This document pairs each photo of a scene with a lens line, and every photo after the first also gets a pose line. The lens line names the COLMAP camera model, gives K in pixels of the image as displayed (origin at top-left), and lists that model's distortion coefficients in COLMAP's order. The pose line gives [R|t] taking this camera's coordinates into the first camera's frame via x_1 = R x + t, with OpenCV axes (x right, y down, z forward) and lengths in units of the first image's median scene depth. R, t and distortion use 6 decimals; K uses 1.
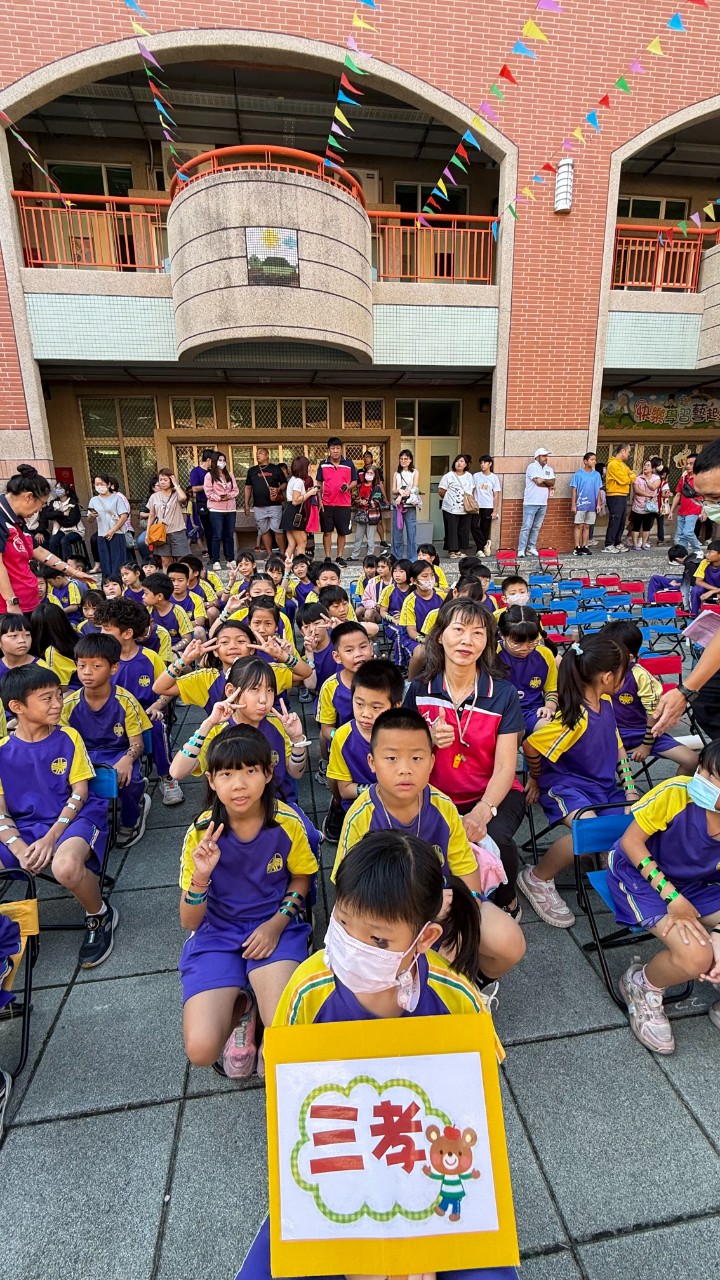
lens RADIAL K [[581.0, 0, 363.4], [0, 581.0, 647.2], [0, 0, 1]] dist [0.001604, 0.000711]
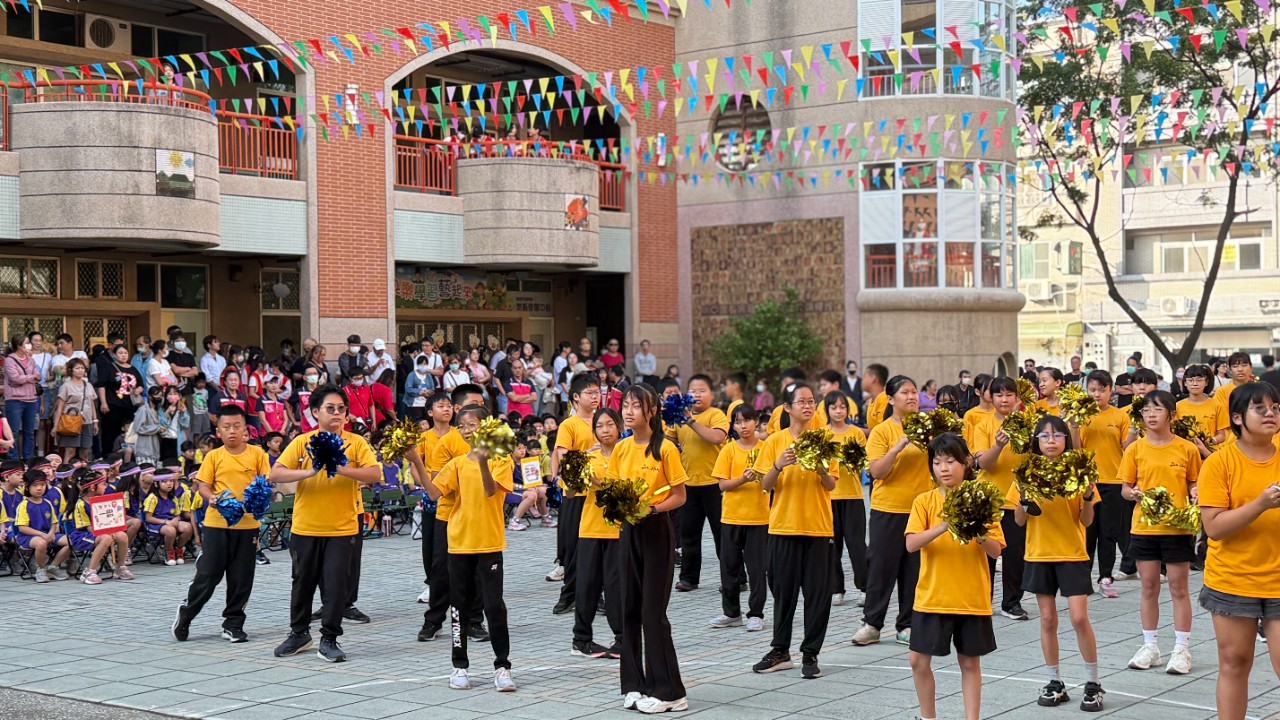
lens RADIAL K [[1764.9, 0, 643.1], [0, 1764.9, 355.2], [0, 0, 1]] dist [0.135432, 0.000000]
pose [[0.739747, 0.010303, 0.672806, -1.339725], [0.167426, 0.965618, -0.198871, 0.365529], [-0.651723, 0.259760, 0.712588, -1.435531]]
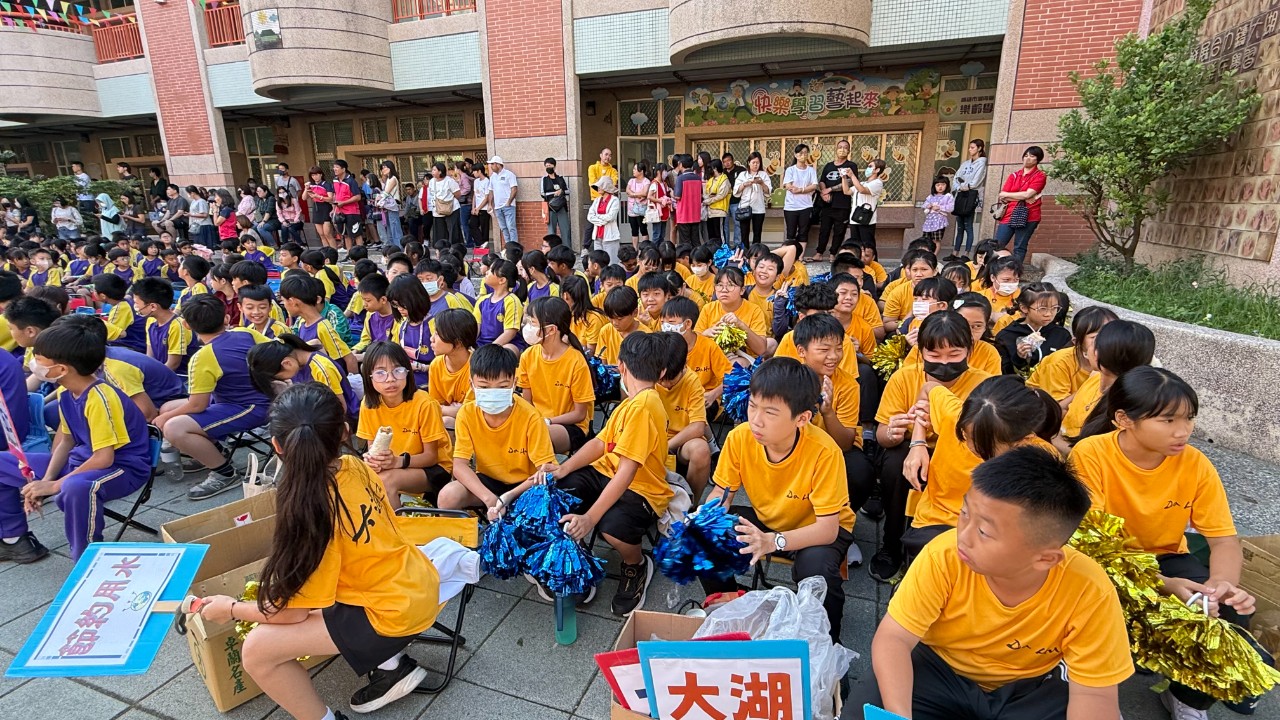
lens RADIAL K [[610.0, 0, 638.1], [0, 610.0, 357.6], [0, 0, 1]] dist [0.000721, -0.000107]
pose [[0.858895, 0.133964, -0.494321, 1.122897], [-0.129865, 0.990607, 0.042817, -0.039778], [0.495414, 0.027420, 0.868224, 0.126940]]
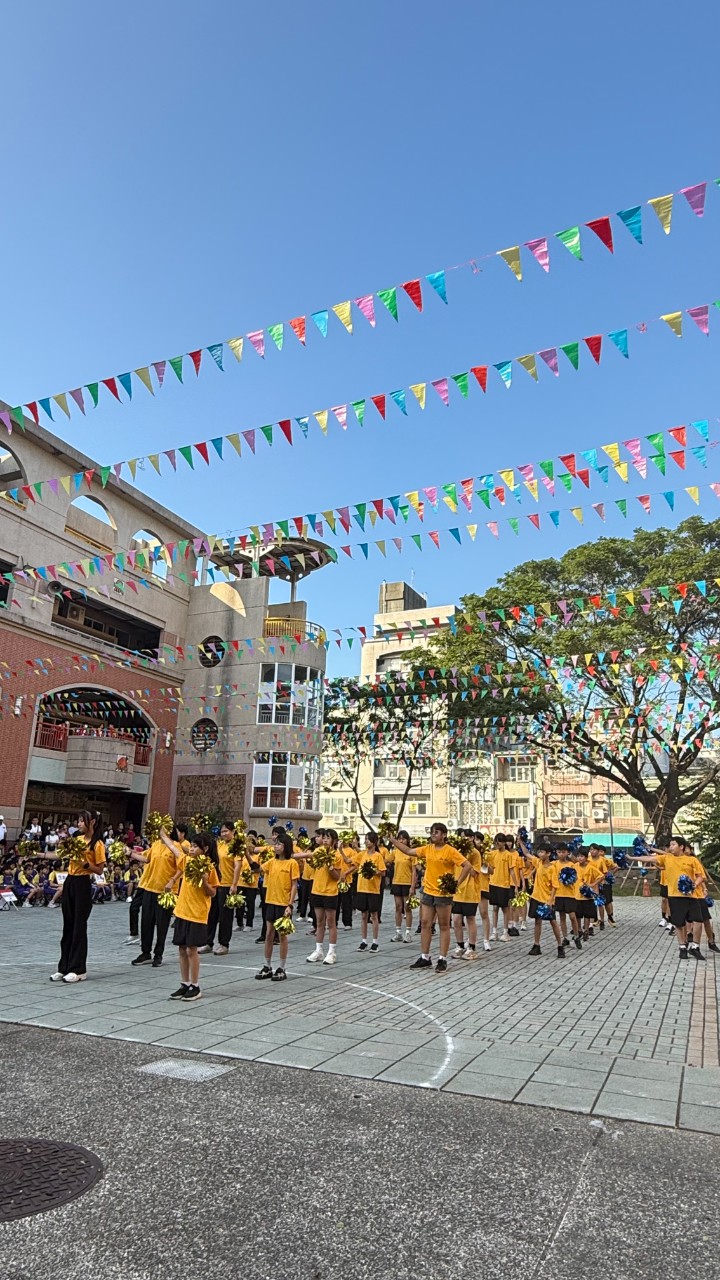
lens RADIAL K [[747.6, 0, 364.1], [0, 747.6, 642.3], [0, 0, 1]] dist [0.002333, 0.001525]
pose [[0.556249, 0.256128, 0.790560, -1.214086], [0.174316, 0.894191, -0.412354, 0.422237], [-0.812527, 0.367179, 0.452746, -1.447591]]
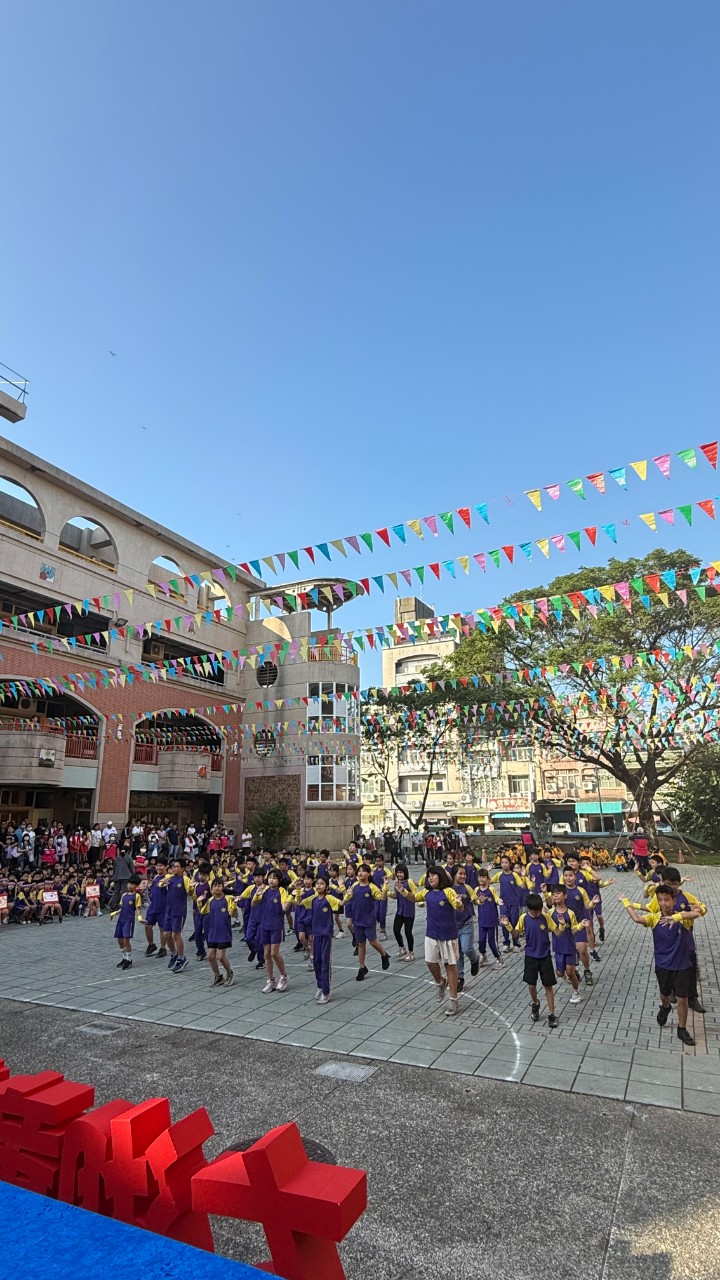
lens RADIAL K [[630.8, 0, 363.4], [0, 630.8, 640.5], [0, 0, 1]] dist [0.001791, -0.000405]
pose [[0.587237, 0.228123, 0.776603, -1.376600], [0.206169, 0.885660, -0.416055, 0.341710], [-0.782718, 0.404434, 0.473060, -1.500810]]
